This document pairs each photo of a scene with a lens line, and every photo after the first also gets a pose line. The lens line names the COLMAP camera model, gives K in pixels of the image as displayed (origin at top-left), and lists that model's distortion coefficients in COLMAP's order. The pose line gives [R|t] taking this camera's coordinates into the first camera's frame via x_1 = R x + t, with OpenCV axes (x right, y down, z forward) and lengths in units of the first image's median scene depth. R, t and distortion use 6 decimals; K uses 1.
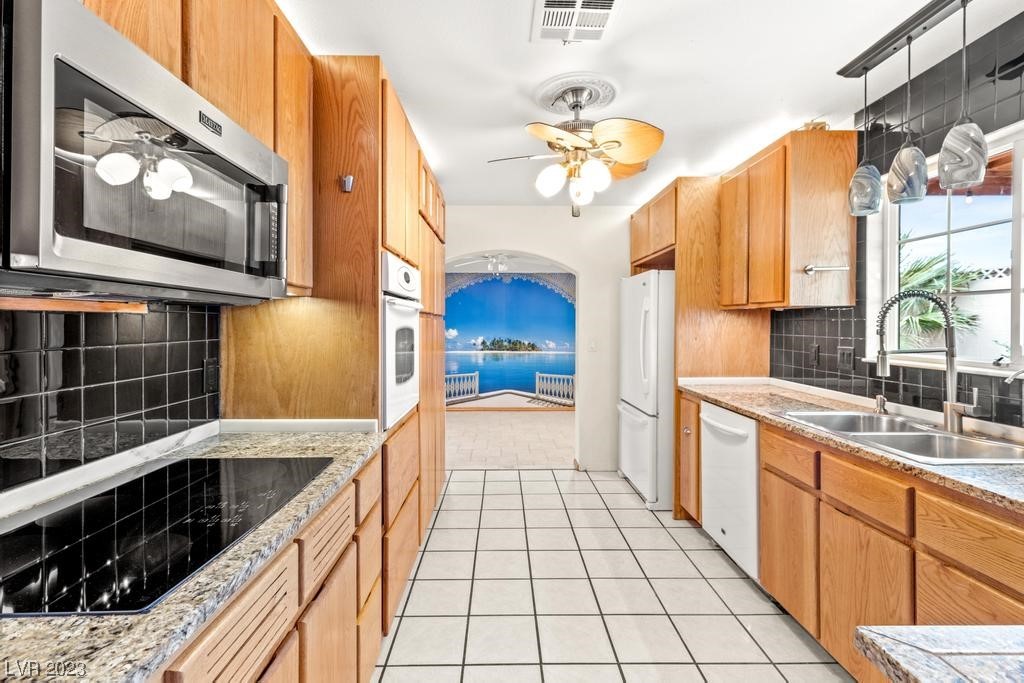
lens RADIAL K [[456.8, 0, 511.0], [0, 456.8, 330.5], [0, 0, 1]] dist [0.001733, 0.000380]
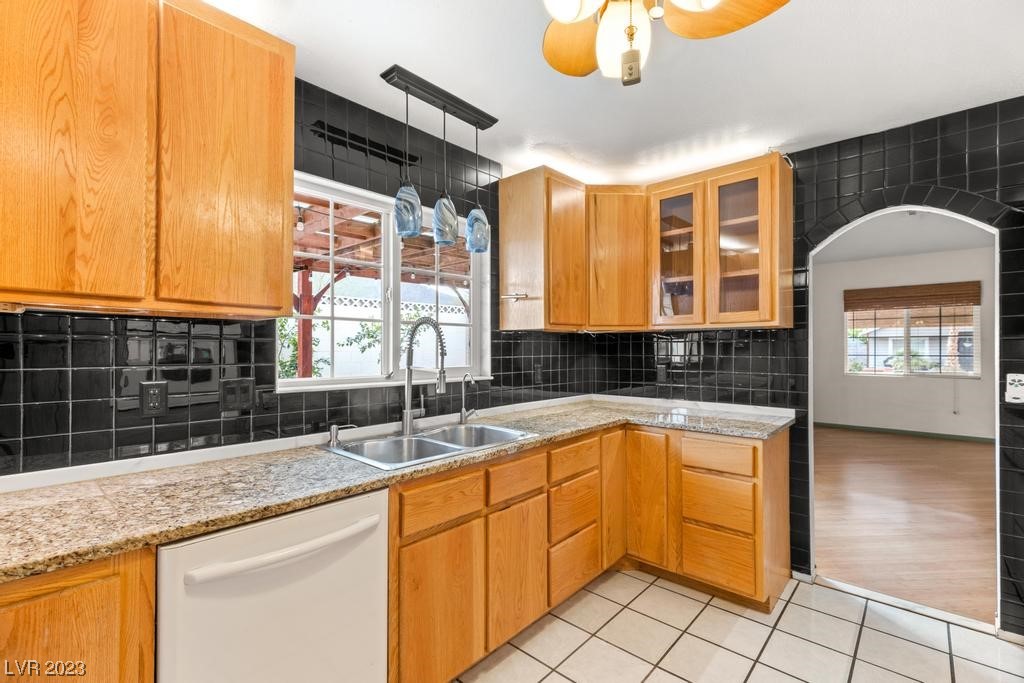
lens RADIAL K [[458.0, 0, 515.9], [0, 458.0, 346.7], [0, 0, 1]] dist [0.002032, 0.000423]
pose [[-0.731623, 0.001152, 0.681708, -0.059116], [0.007852, 0.999946, 0.006738, -0.013761], [-0.681664, 0.010282, -0.731593, 1.249802]]
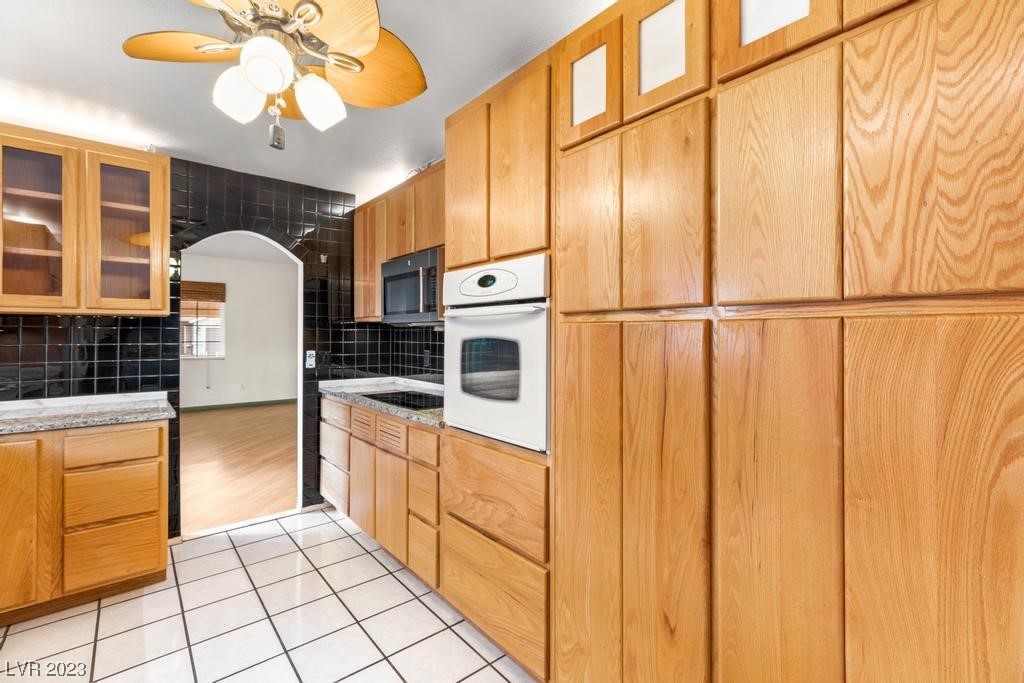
lens RADIAL K [[456.8, 0, 511.0], [0, 456.8, 330.5], [0, 0, 1]] dist [0.001733, 0.000380]
pose [[-0.776686, -0.007926, -0.629838, 0.257194], [-0.009080, 0.999958, -0.001387, -0.016611], [0.629822, 0.004642, -0.776725, 1.492079]]
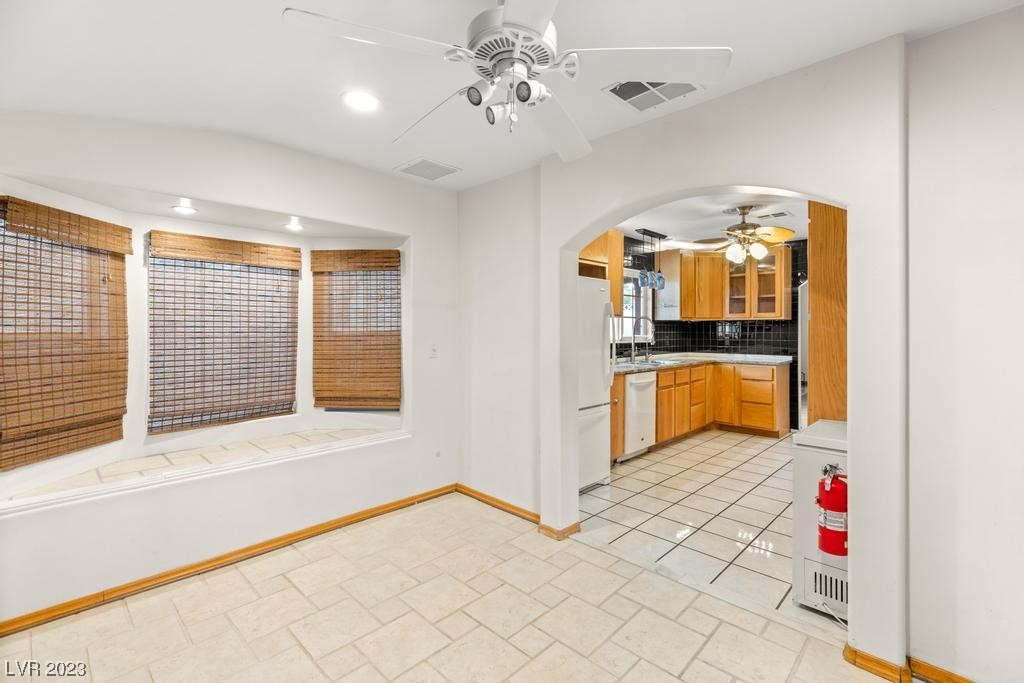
lens RADIAL K [[456.8, 0, 511.0], [0, 456.8, 330.5], [0, 0, 1]] dist [0.001733, 0.000380]
pose [[-0.698002, -0.002865, 0.716090, -0.501439], [0.004385, 0.999956, 0.008275, -0.015355], [-0.716082, 0.008916, -0.697959, 2.773953]]
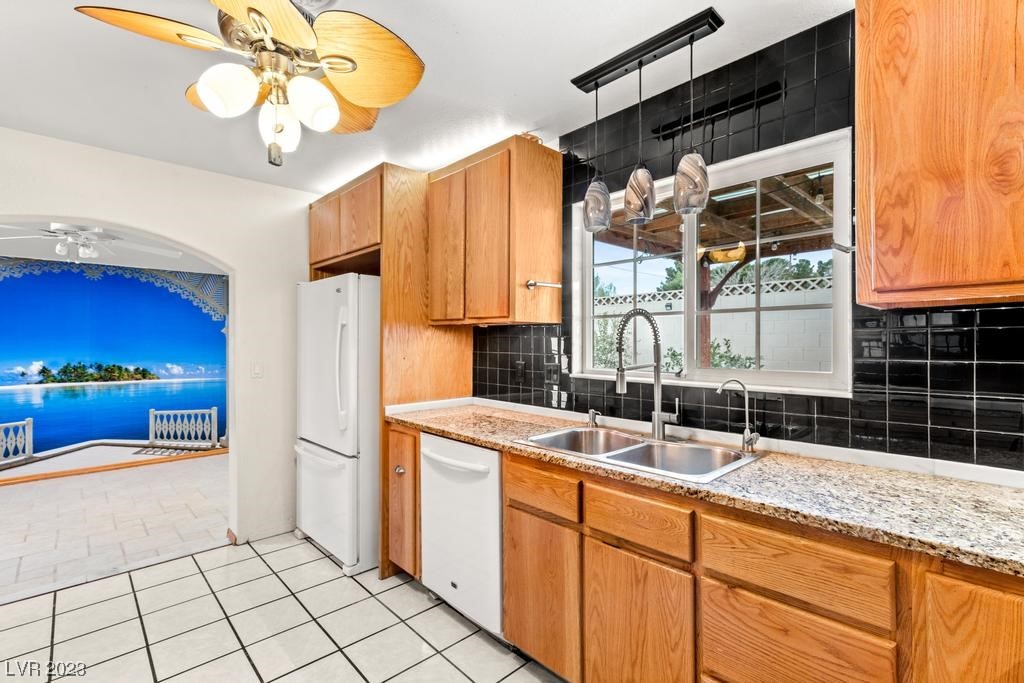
lens RADIAL K [[465.7, 0, 507.3], [0, 465.7, 345.3], [0, 0, 1]] dist [0.004185, 0.000763]
pose [[0.746849, -0.005748, 0.664969, -0.037406], [0.009458, 0.999953, -0.001980, -0.003731], [-0.664926, 0.007768, 0.746869, 0.297752]]
